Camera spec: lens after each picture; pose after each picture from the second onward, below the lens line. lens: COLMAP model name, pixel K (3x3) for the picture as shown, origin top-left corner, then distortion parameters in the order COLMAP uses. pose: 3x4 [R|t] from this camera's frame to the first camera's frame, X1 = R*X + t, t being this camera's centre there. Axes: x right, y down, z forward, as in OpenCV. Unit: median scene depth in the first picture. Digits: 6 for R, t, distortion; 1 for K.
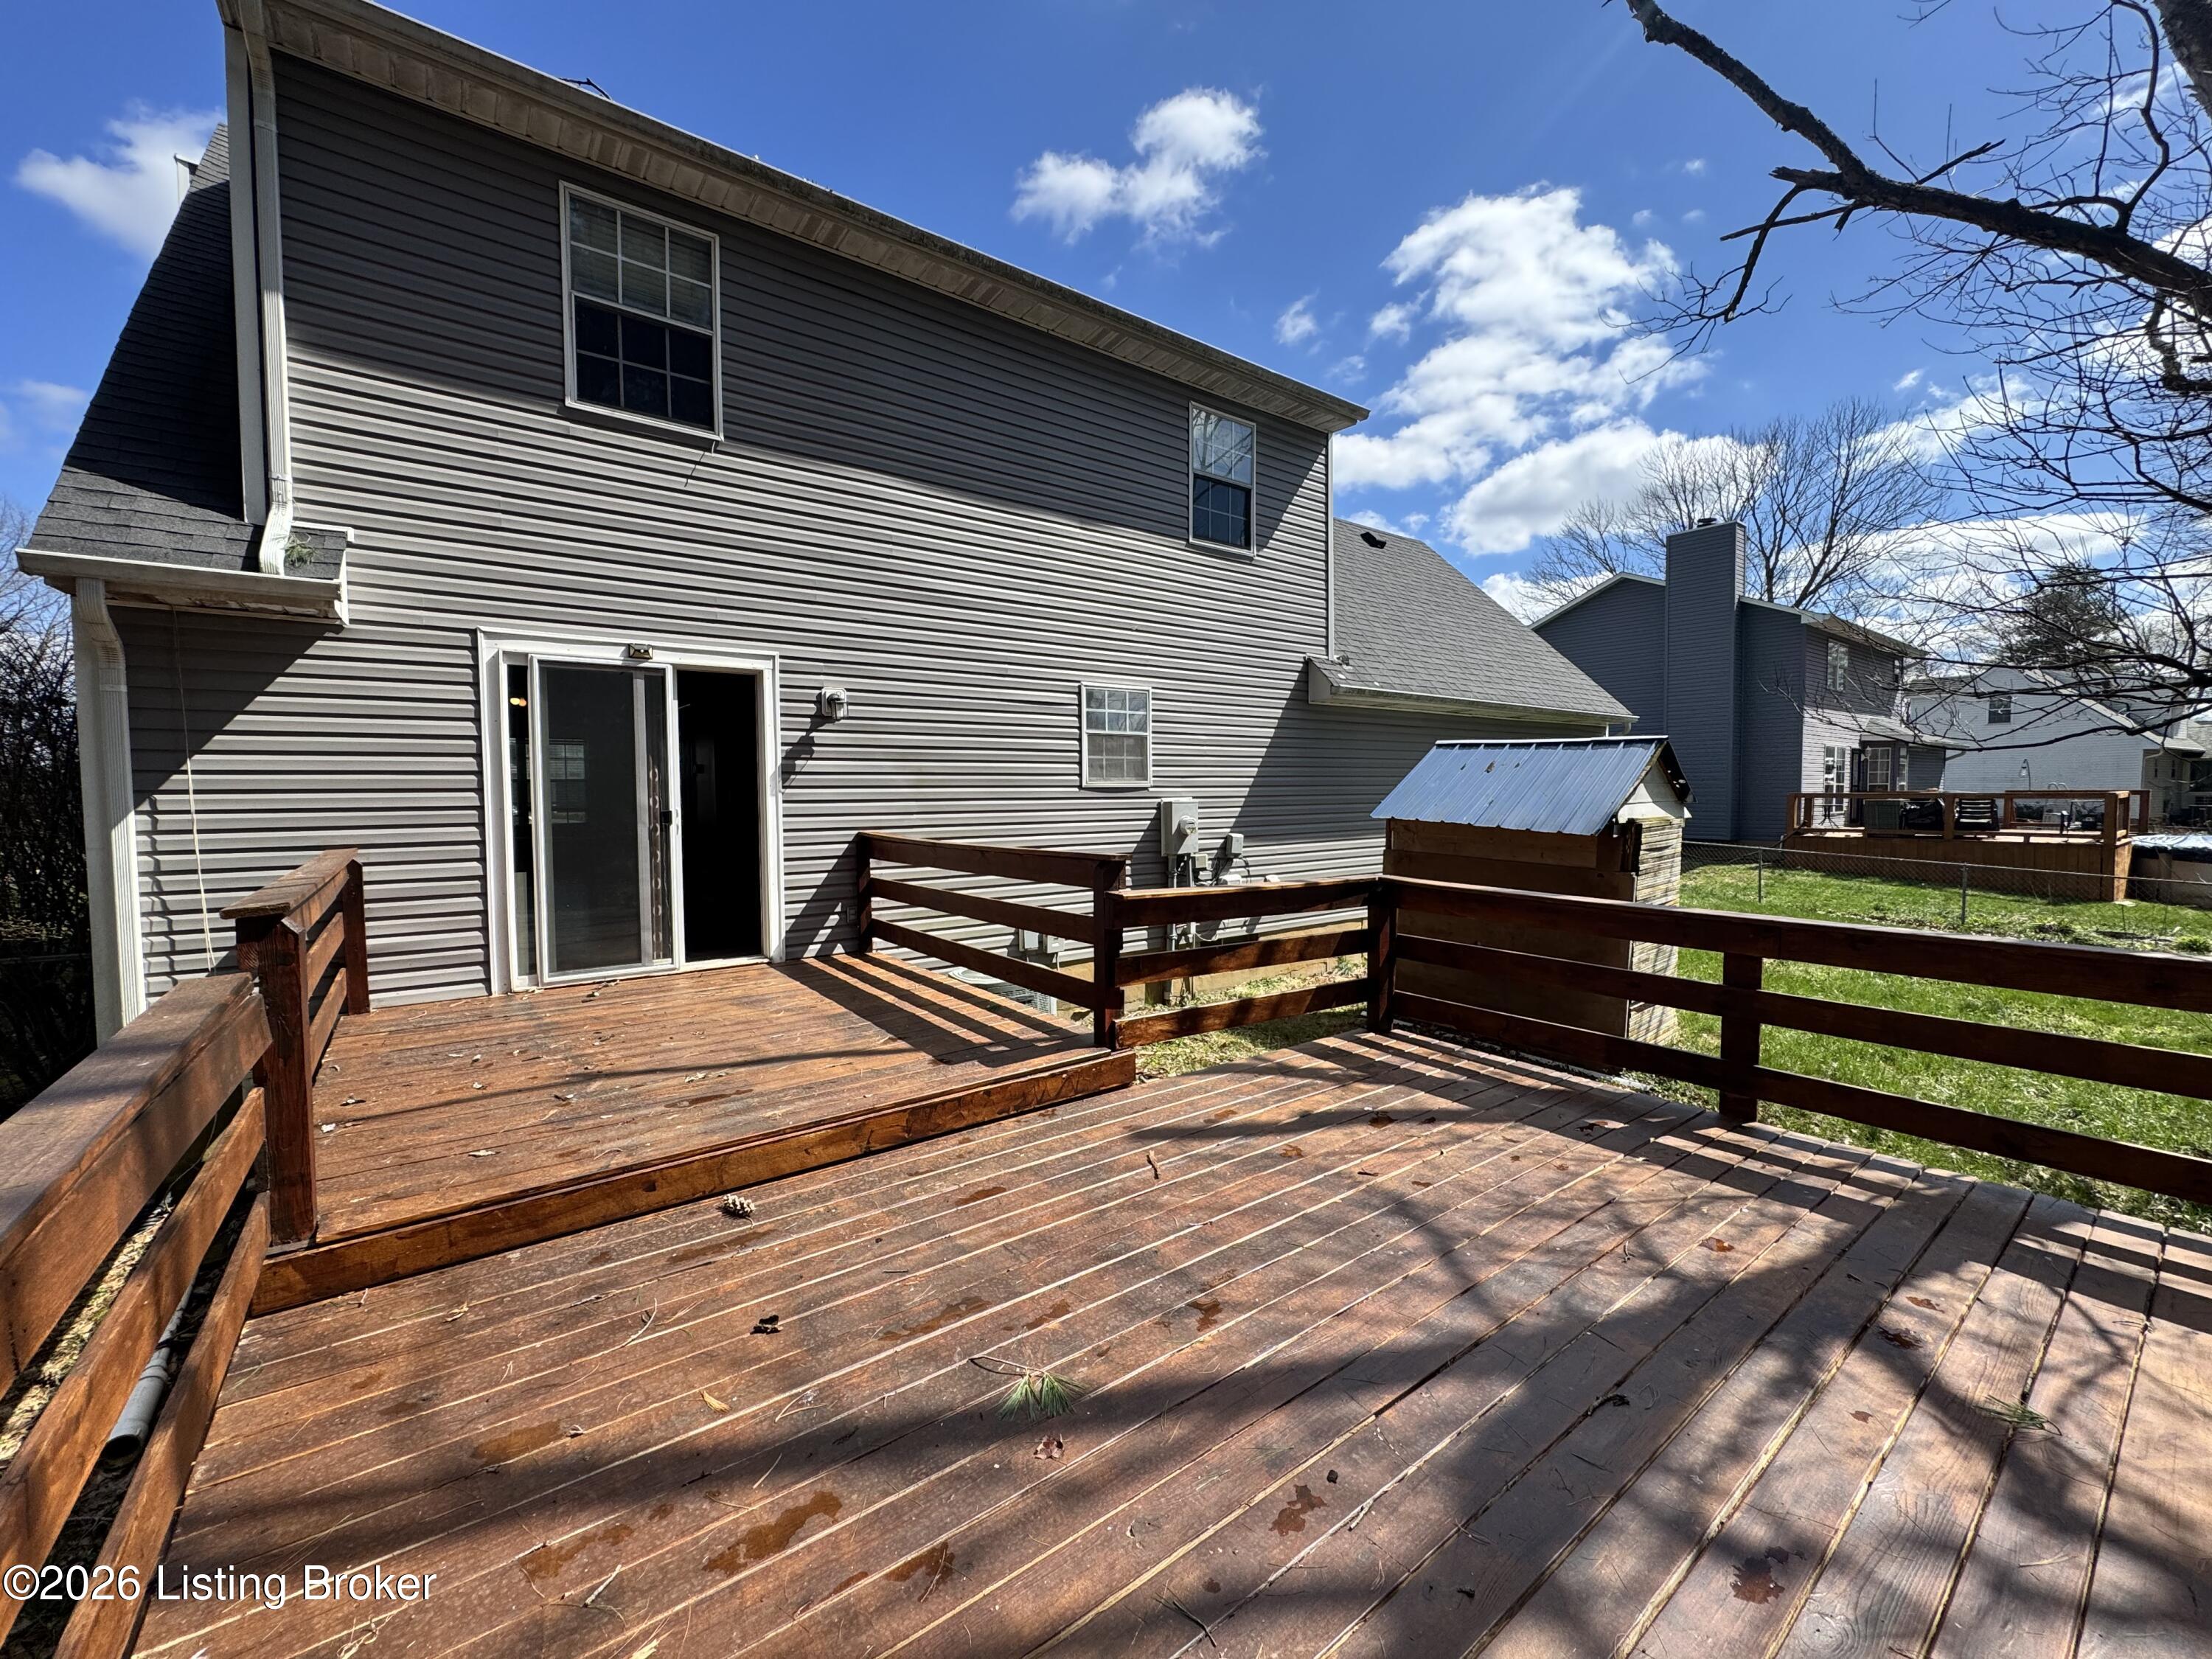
lens RADIAL K [[883.5, 0, 1102.8], [0, 883.5, 834.3], [0, 0, 1]] dist [0.000593, -0.000204]
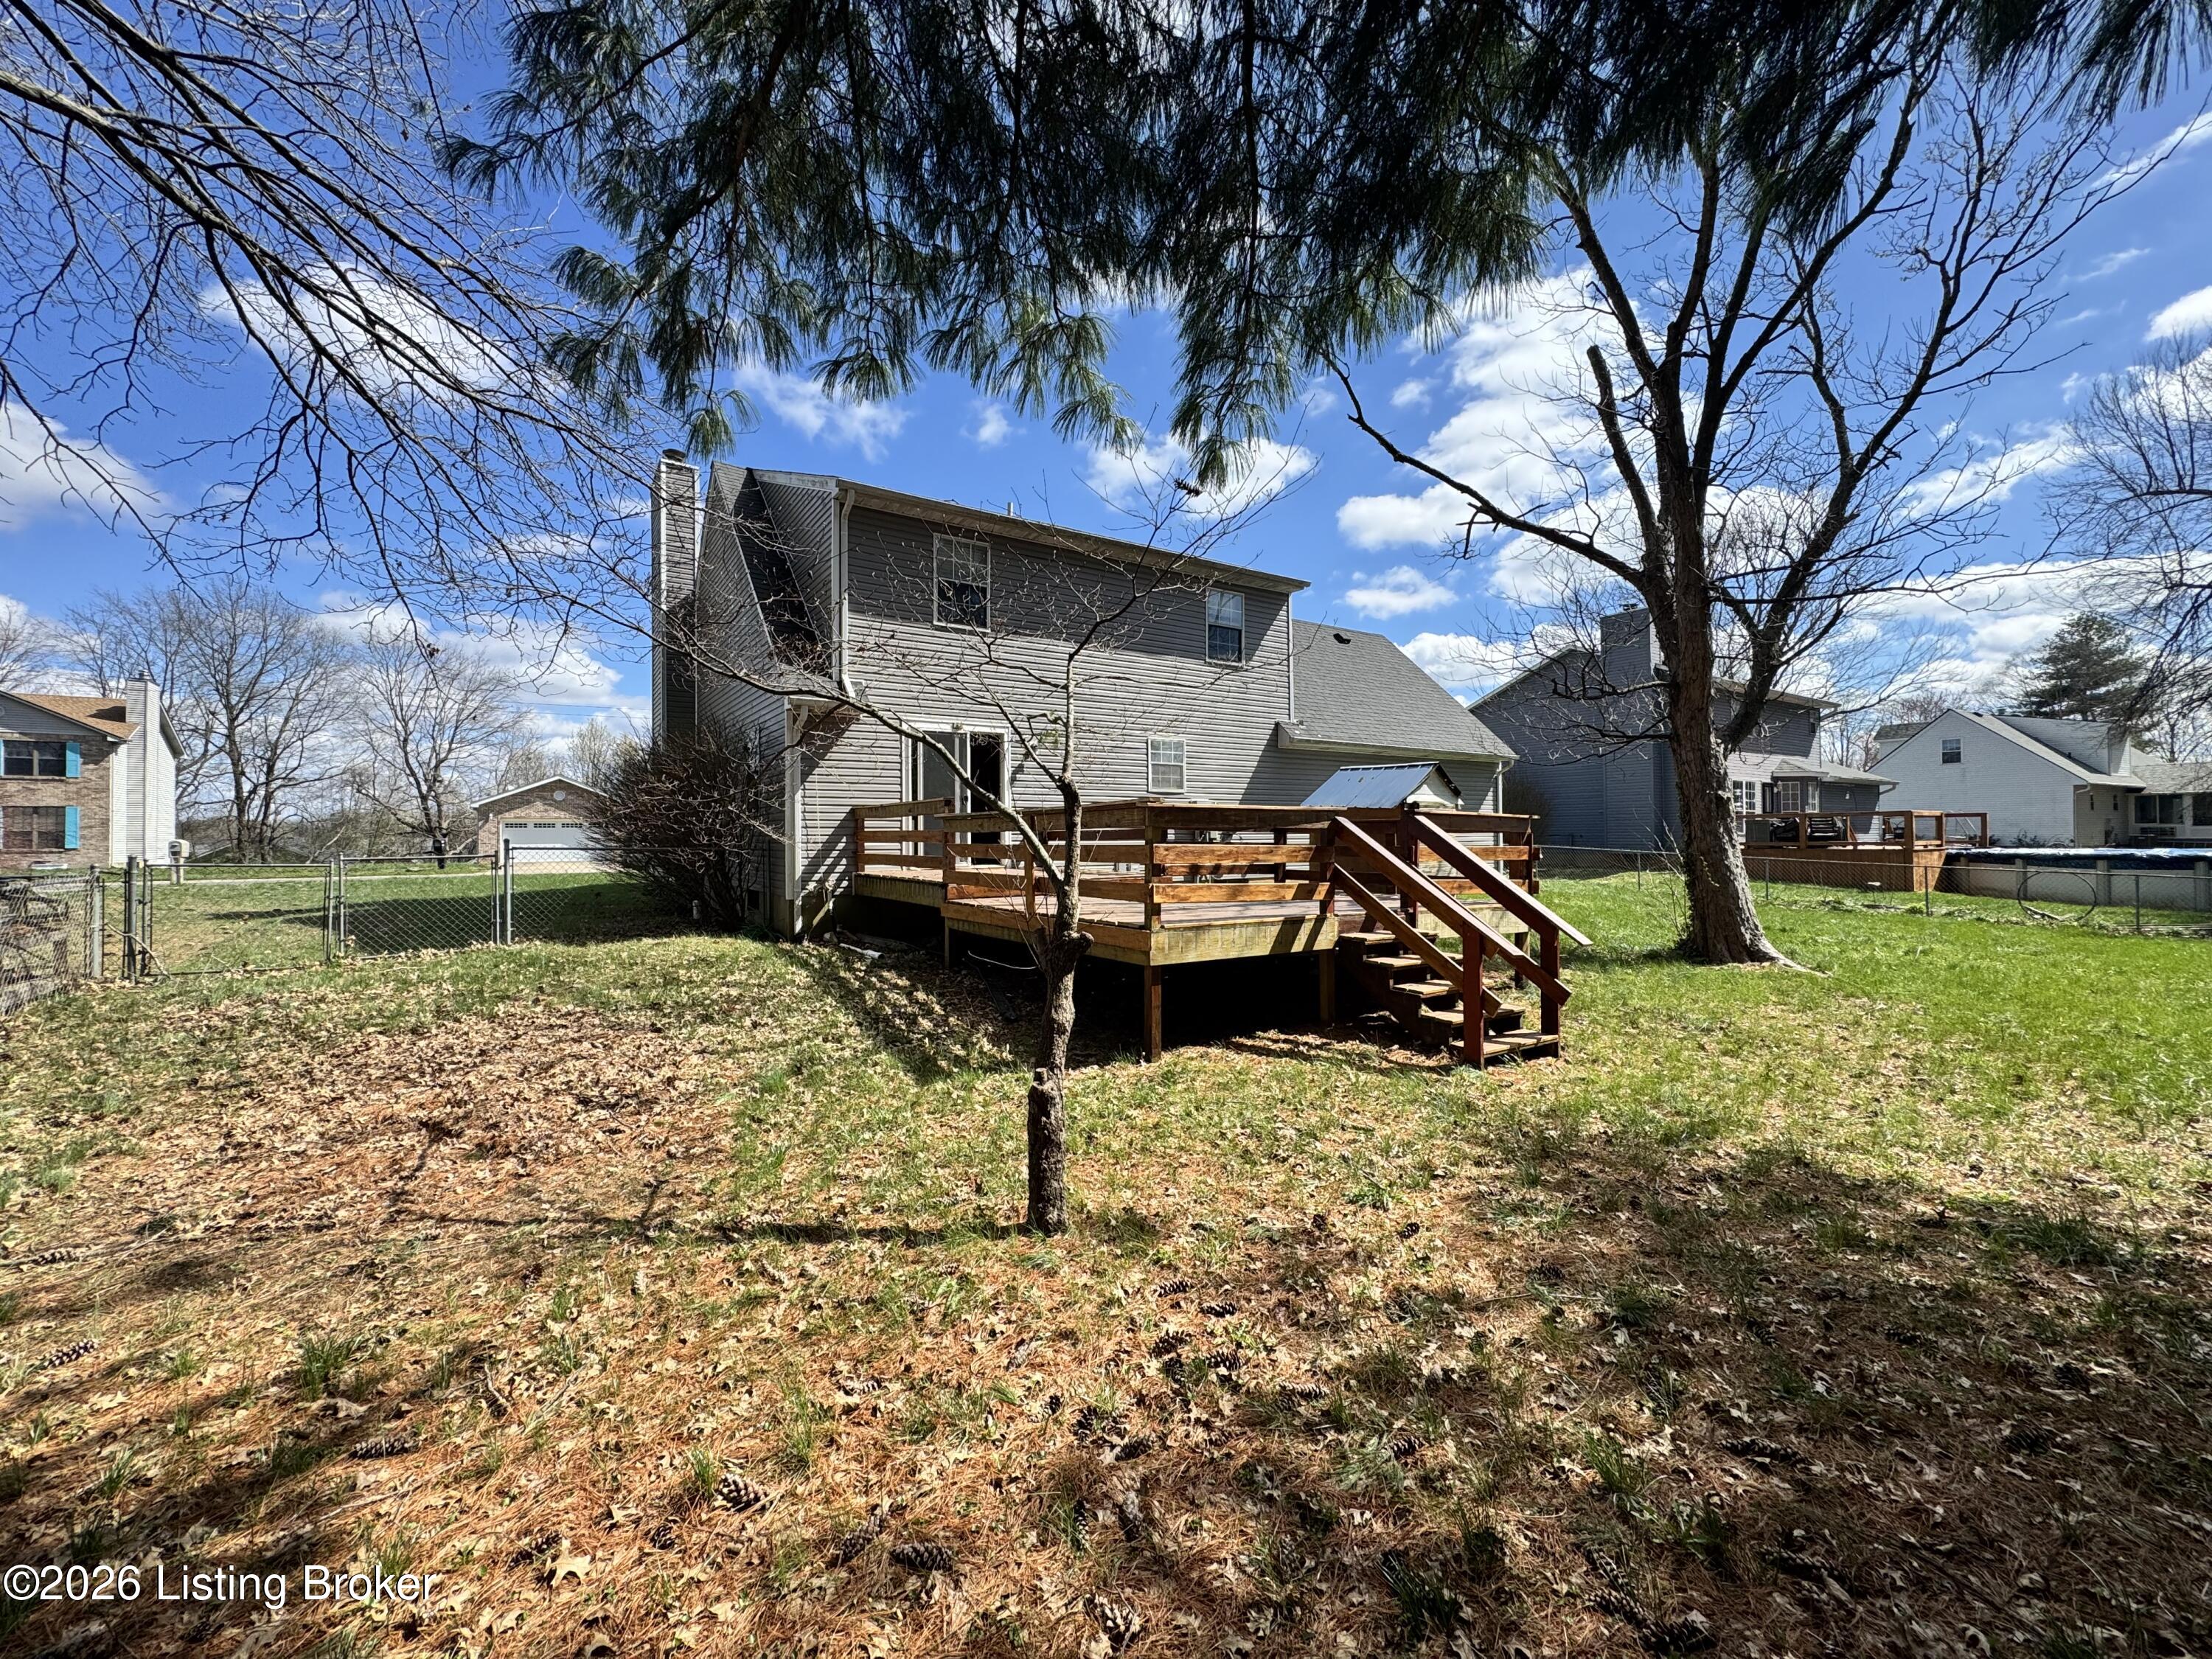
lens RADIAL K [[883.5, 0, 1101.5], [0, 883.5, 824.1], [0, 0, 1]] dist [0.000593, -0.000204]
pose [[0.999156, -0.001729, -0.041046, -0.042743], [-0.000884, 0.997979, -0.063546, 0.120359], [0.041072, 0.063529, 0.997134, -0.789337]]
